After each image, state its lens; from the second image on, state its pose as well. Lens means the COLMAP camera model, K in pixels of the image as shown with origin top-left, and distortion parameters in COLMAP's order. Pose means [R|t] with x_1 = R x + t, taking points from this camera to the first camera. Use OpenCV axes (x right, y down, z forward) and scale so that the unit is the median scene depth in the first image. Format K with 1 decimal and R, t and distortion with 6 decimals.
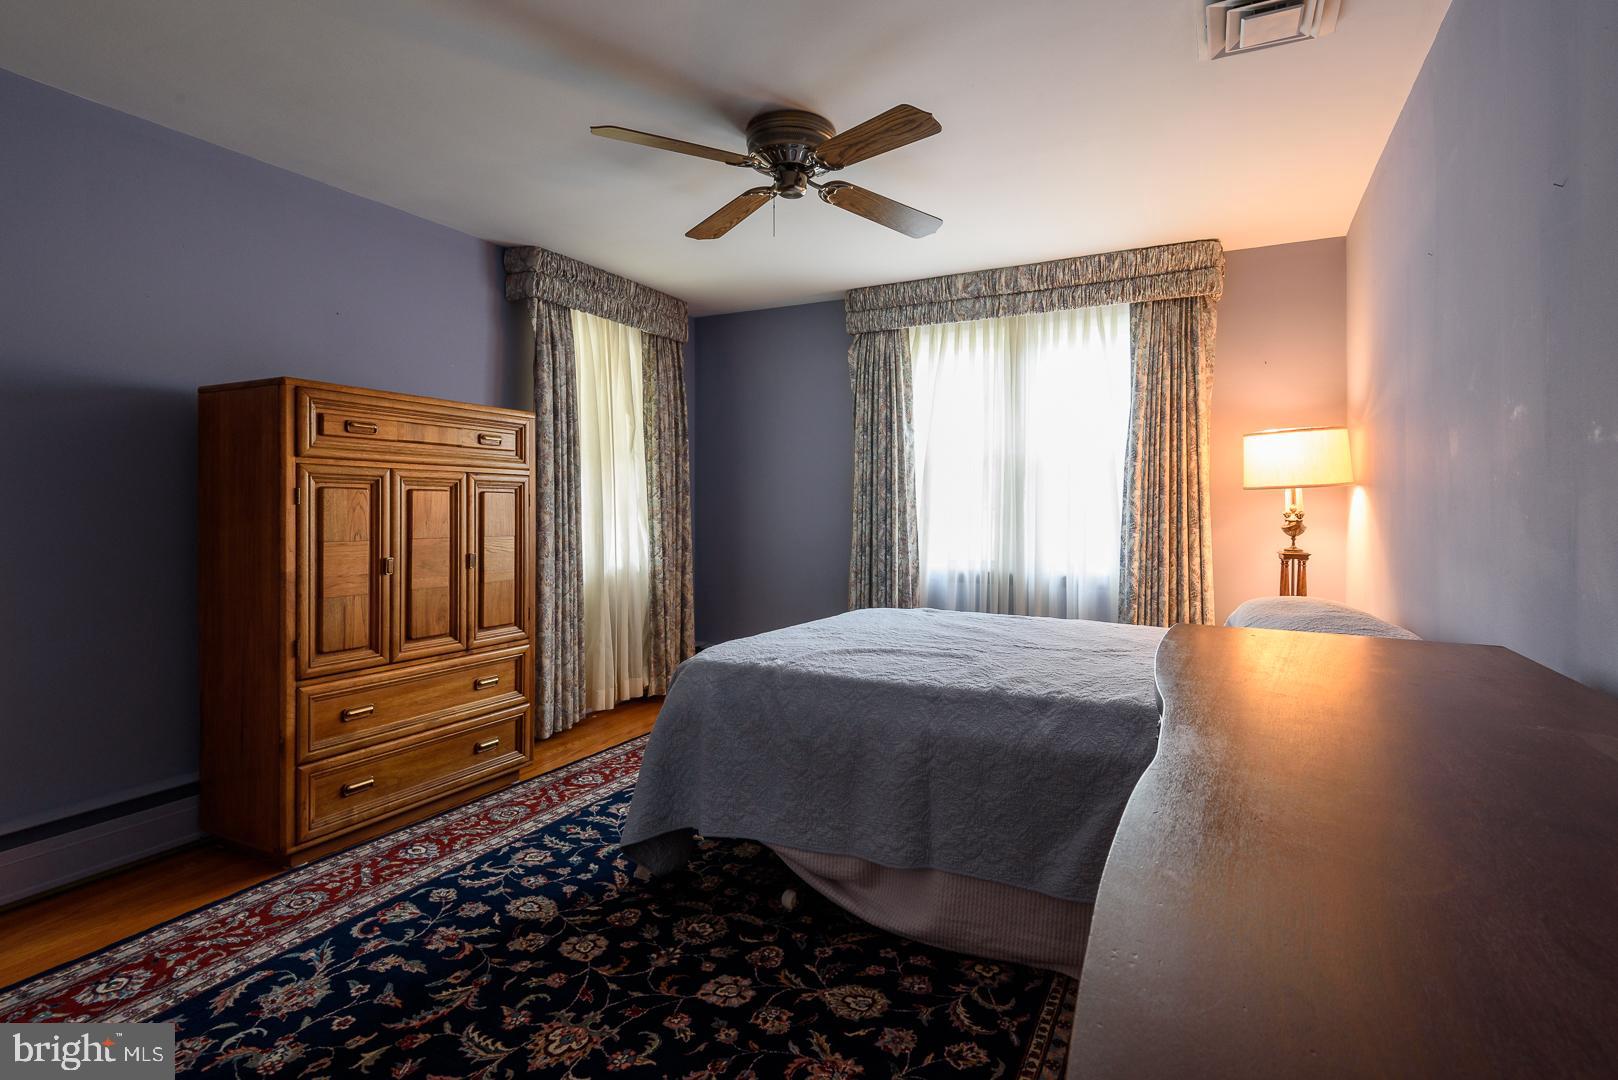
lens RADIAL K [[786.2, 0, 828.6], [0, 786.2, 516.3], [0, 0, 1]] dist [0.022869, -0.000100]
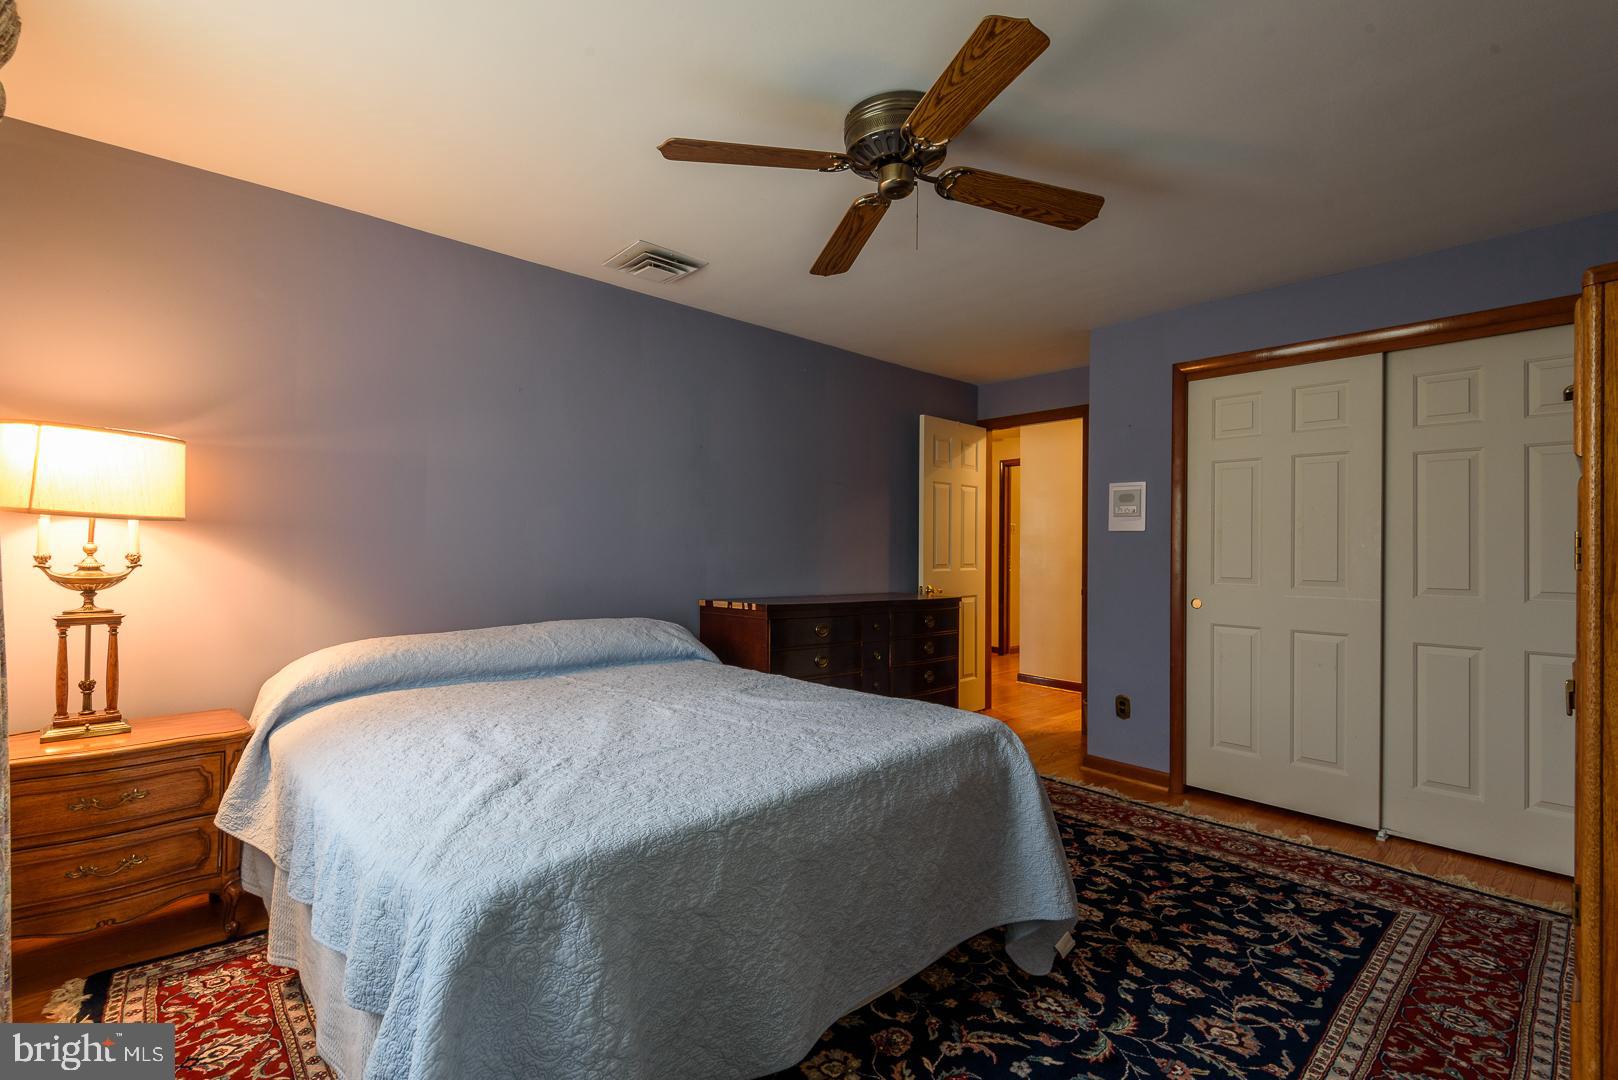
lens RADIAL K [[786.2, 0, 828.6], [0, 786.2, 516.3], [0, 0, 1]] dist [0.022869, -0.000100]
pose [[-0.949577, -0.001118, 0.313533, -0.286188], [-0.007959, 0.999757, -0.020539, -0.040428], [-0.313434, -0.021999, -0.949355, 2.070238]]
